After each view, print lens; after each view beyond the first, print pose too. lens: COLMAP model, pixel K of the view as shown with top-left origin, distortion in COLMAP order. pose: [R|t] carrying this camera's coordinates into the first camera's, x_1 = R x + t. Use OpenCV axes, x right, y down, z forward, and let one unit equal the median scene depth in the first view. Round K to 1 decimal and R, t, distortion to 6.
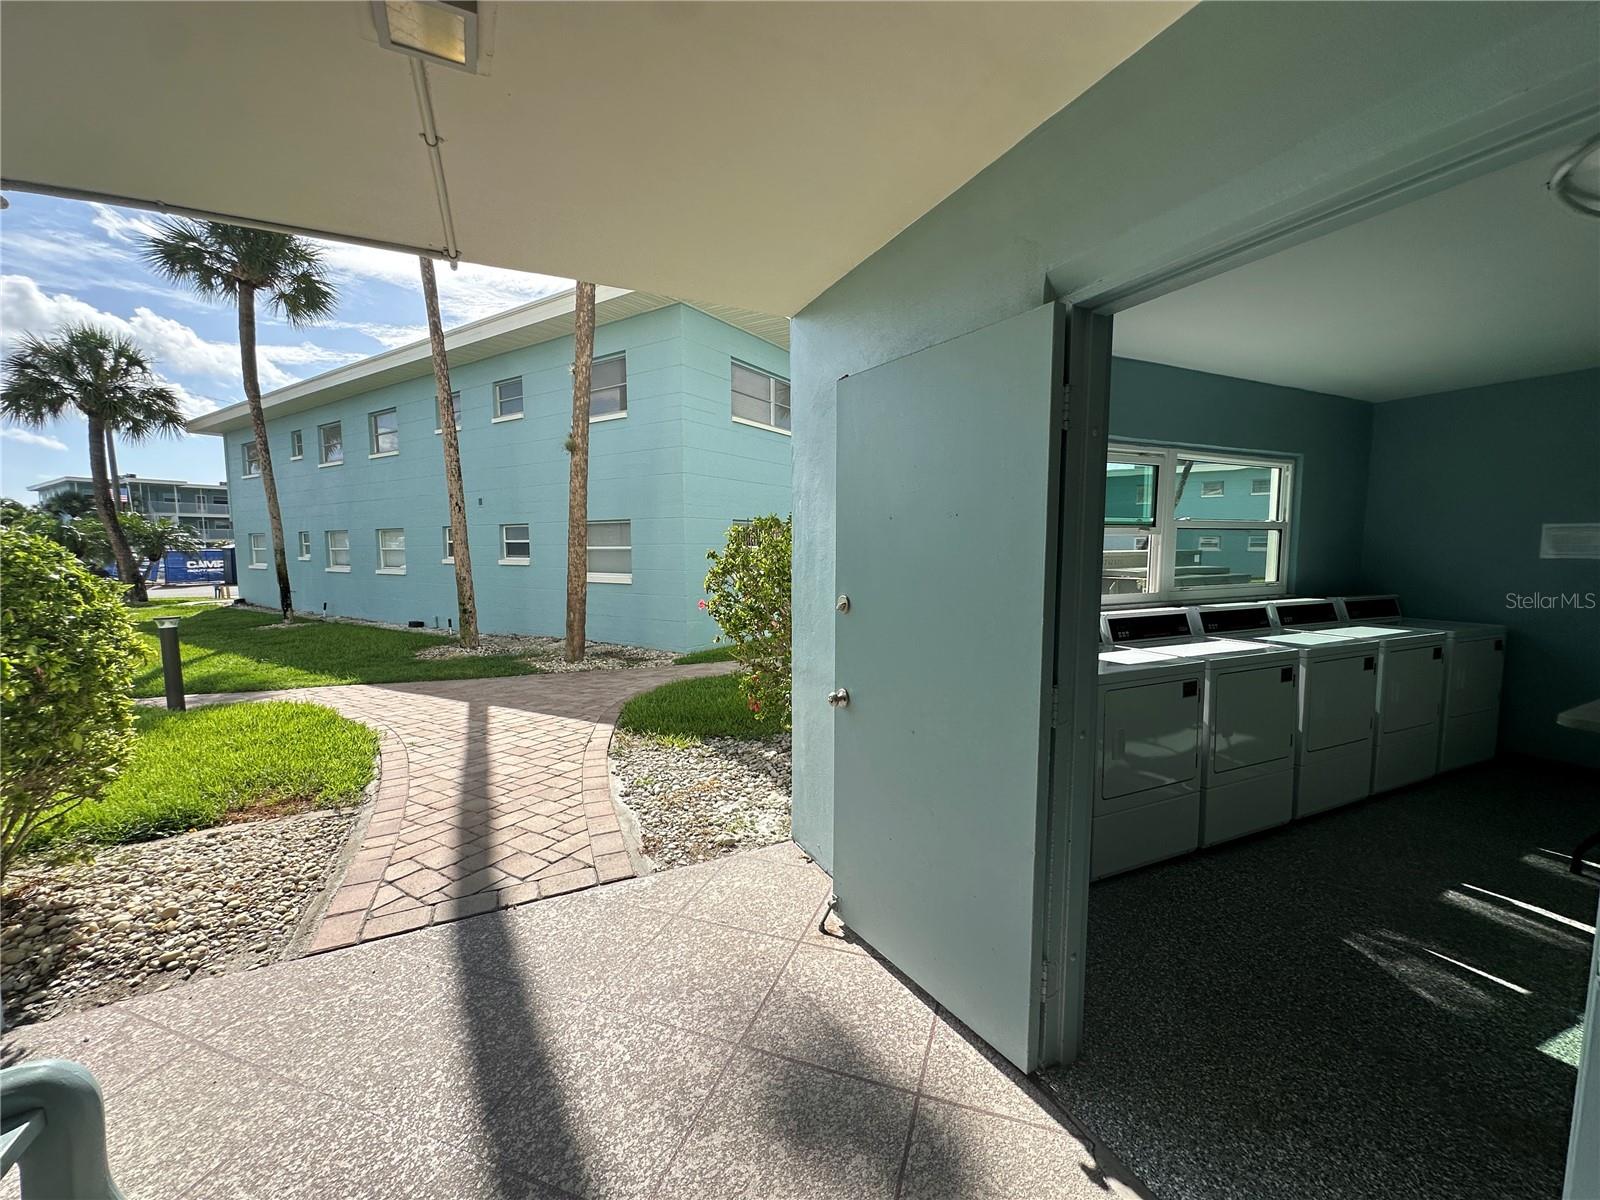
lens RADIAL K [[643.0, 0, 803.4], [0, 643.0, 601.0], [0, 0, 1]] dist [-0.002928, 0.000386]
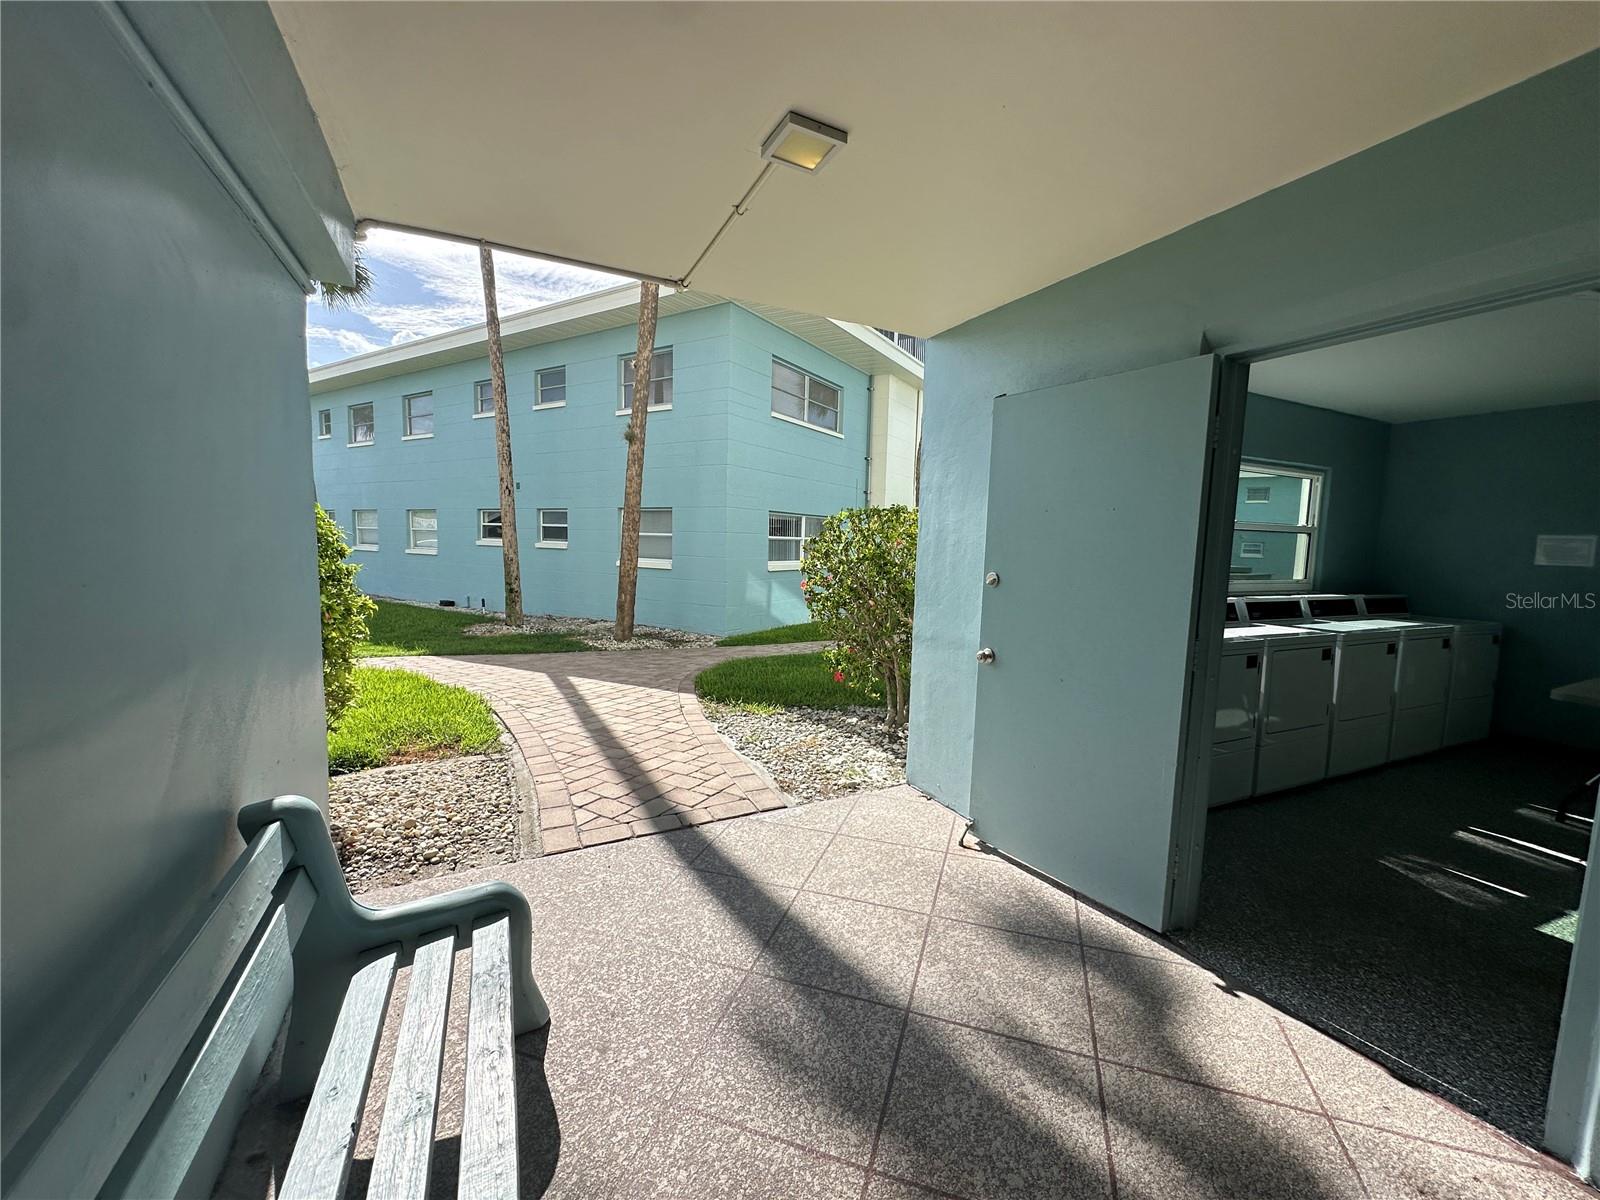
lens RADIAL K [[643.0, 0, 802.6], [0, 643.0, 601.7], [0, 0, 1]] dist [-0.002928, 0.000386]
pose [[0.999449, 0.028257, 0.017399, -0.209363], [-0.028431, 0.999547, 0.009859, 0.029179], [-0.017113, -0.010349, 0.999800, -0.148171]]
